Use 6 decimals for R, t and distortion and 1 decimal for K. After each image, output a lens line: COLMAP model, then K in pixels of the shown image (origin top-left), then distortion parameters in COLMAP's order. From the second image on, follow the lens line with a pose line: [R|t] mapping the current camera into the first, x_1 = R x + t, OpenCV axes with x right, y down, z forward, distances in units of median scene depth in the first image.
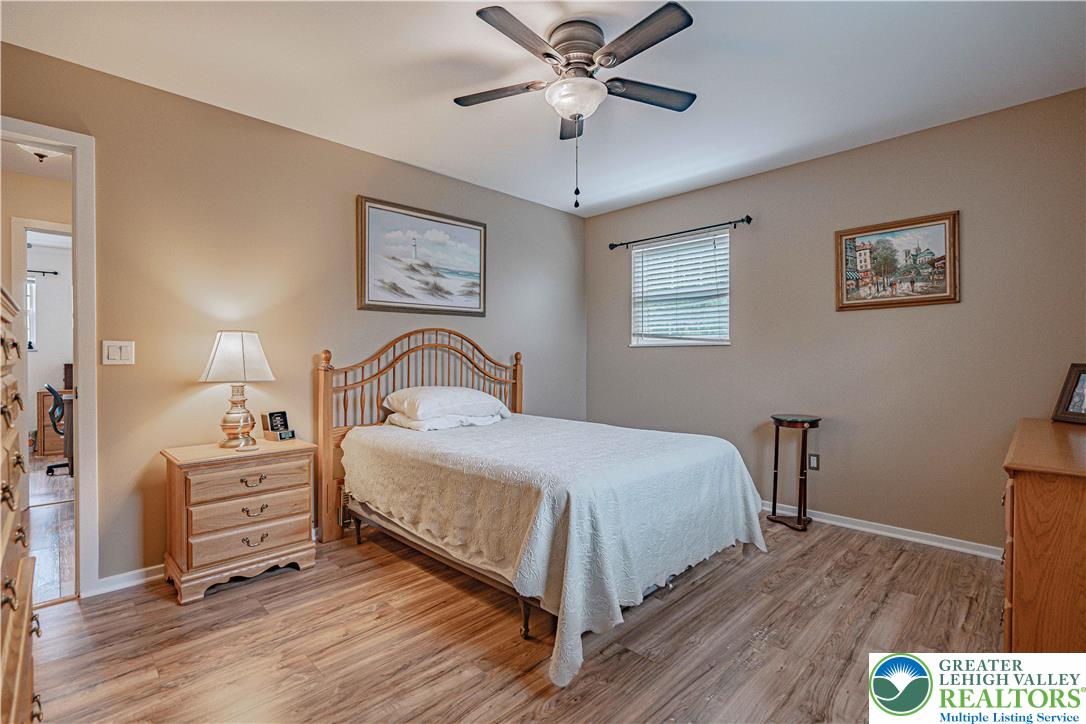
lens RADIAL K [[499.5, 0, 536.1], [0, 499.5, 360.3], [0, 0, 1]] dist [-0.004644, 0.000445]
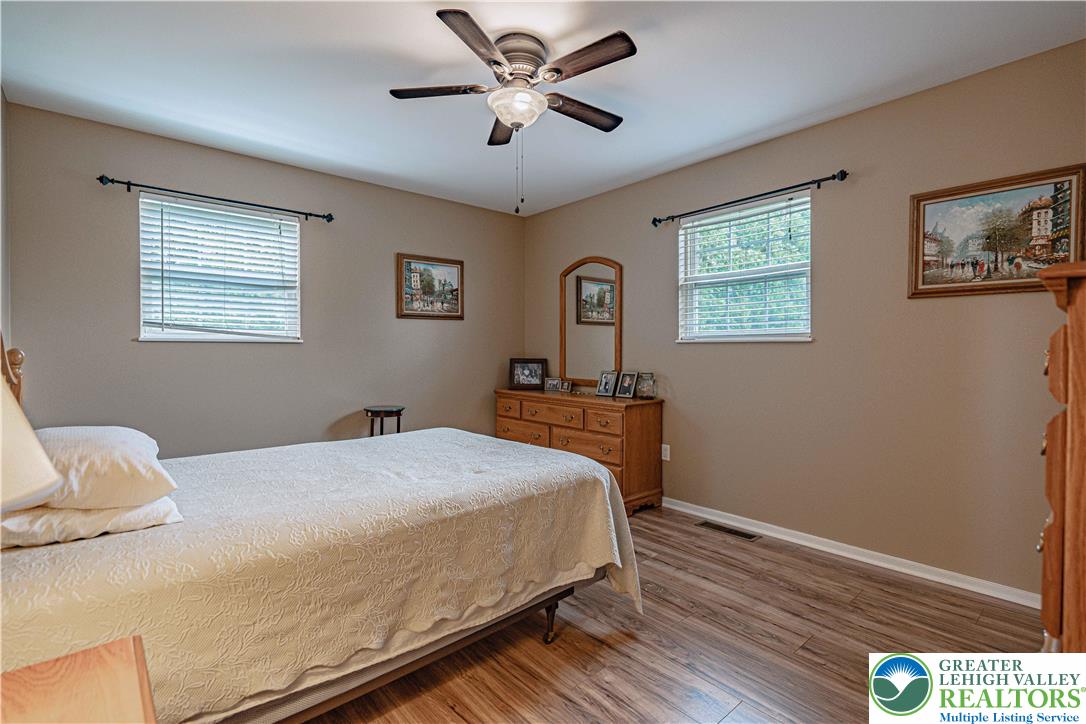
lens RADIAL K [[499.5, 0, 546.5], [0, 499.5, 353.4], [0, 0, 1]] dist [-0.004644, 0.000445]
pose [[0.054774, -0.003655, 0.998492, -0.618413], [0.005799, 0.999978, 0.003342, -0.013336], [-0.998482, 0.005607, 0.054794, 0.579994]]
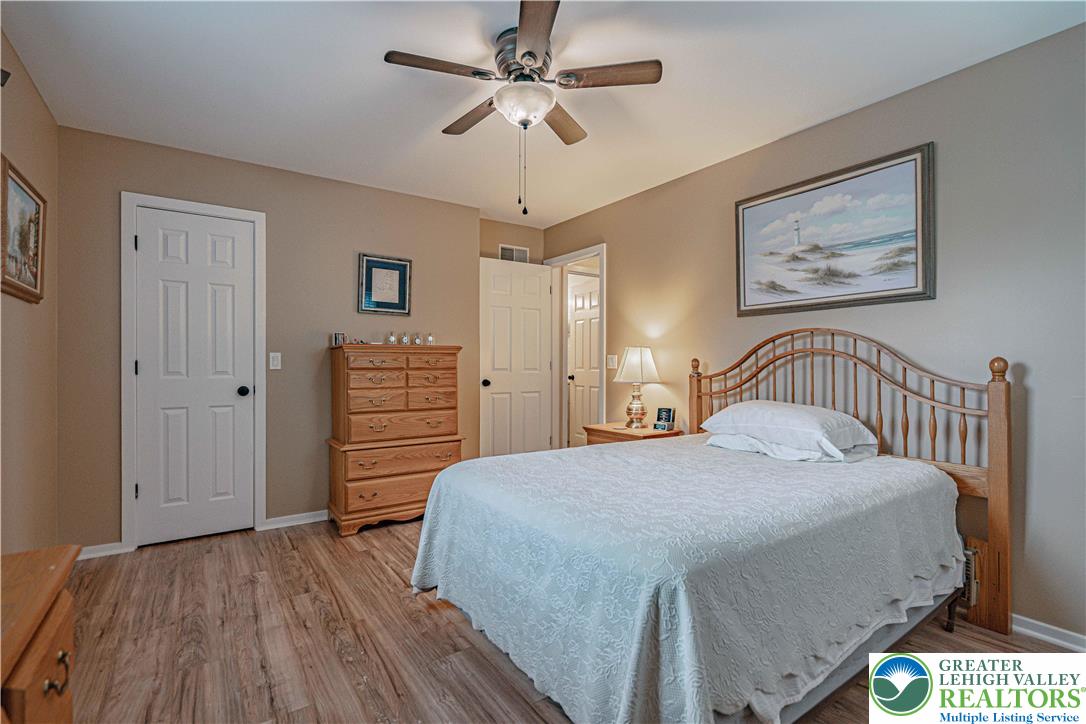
lens RADIAL K [[499.5, 0, 545.6], [0, 499.5, 365.8], [0, 0, 1]] dist [-0.004644, 0.000445]
pose [[-0.166902, 0.007660, -0.985944, 0.682446], [-0.007607, 0.999930, 0.009056, -0.011388], [0.985944, 0.009012, -0.166832, 0.789252]]
